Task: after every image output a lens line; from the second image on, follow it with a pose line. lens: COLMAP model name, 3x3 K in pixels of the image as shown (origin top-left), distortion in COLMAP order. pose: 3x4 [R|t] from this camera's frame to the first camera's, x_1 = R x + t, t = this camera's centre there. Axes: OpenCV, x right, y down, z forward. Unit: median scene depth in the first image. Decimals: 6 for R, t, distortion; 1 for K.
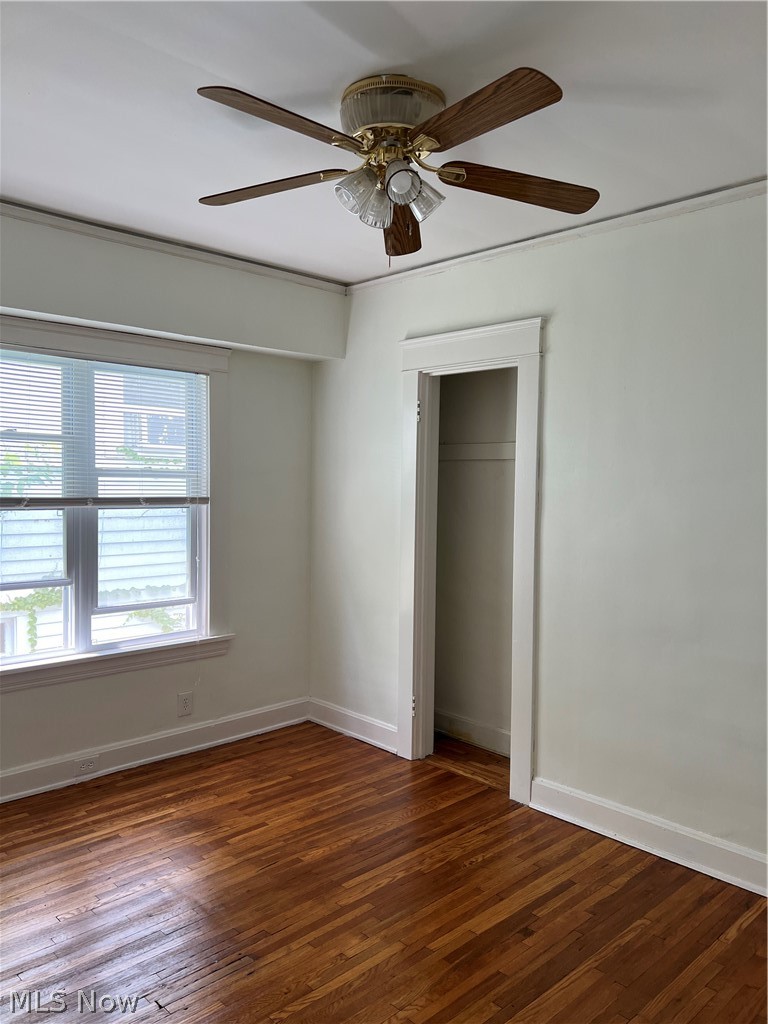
lens RADIAL K [[749.5, 0, 391.5], [0, 749.5, 510.5], [0, 0, 1]] dist [0.023382, -0.014325]
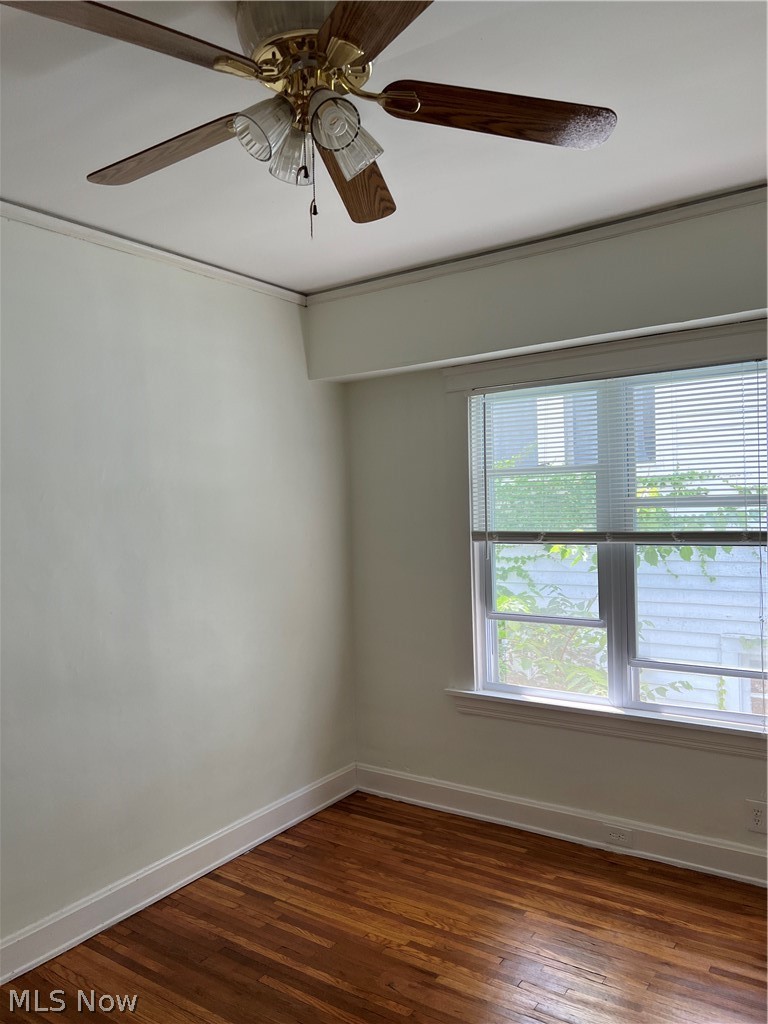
lens RADIAL K [[749.5, 0, 390.3], [0, 749.5, 515.5], [0, 0, 1]] dist [0.023382, -0.014325]
pose [[0.214101, -0.016721, -0.976668, 0.411703], [-0.018246, 0.999611, -0.021114, -0.013328], [0.976641, 0.022341, 0.213712, 0.551069]]
